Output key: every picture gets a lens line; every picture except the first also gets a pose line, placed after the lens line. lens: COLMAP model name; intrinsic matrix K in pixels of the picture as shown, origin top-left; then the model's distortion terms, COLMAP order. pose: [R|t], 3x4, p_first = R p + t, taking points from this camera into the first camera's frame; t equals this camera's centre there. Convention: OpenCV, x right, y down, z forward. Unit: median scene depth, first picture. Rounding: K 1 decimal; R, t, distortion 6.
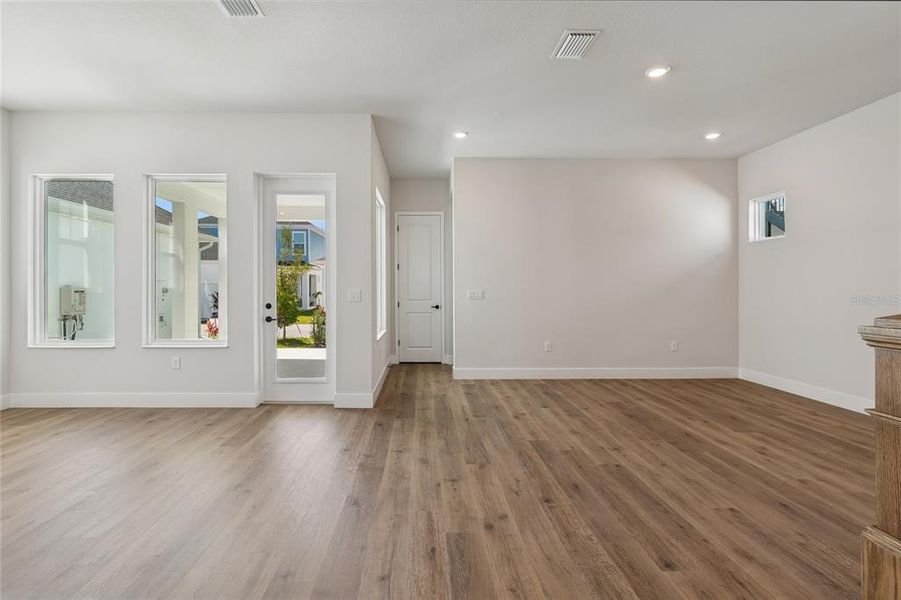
lens RADIAL K [[411.6, 0, 442.2], [0, 411.6, 285.9], [0, 0, 1]] dist [-0.006125, -0.002152]
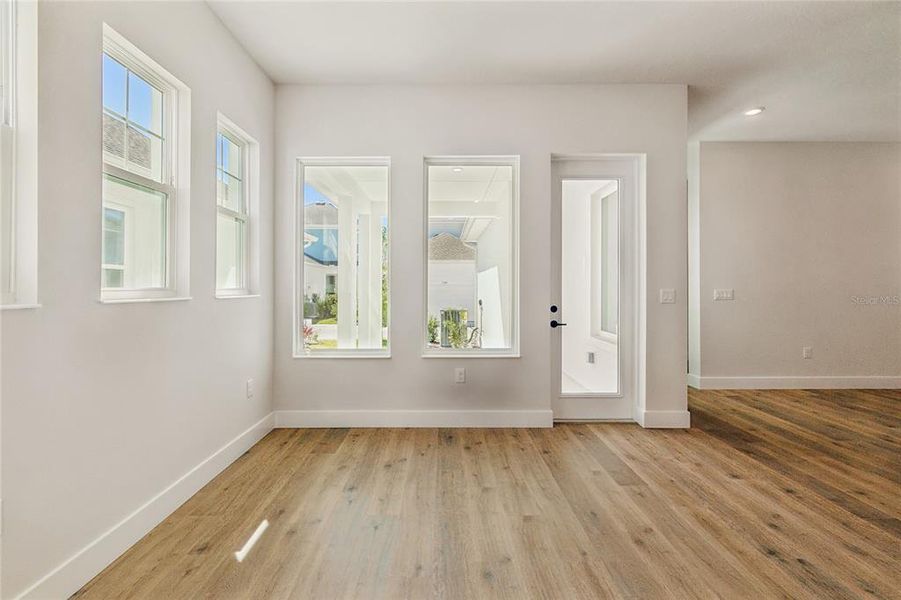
lens RADIAL K [[411.6, 0, 447.7], [0, 411.6, 285.8], [0, 0, 1]] dist [-0.006125, -0.002152]
pose [[0.999739, -0.002381, -0.022700, -0.428245], [0.002538, 0.999973, 0.006908, -0.004492], [0.022683, -0.006964, 0.999718, 0.088825]]
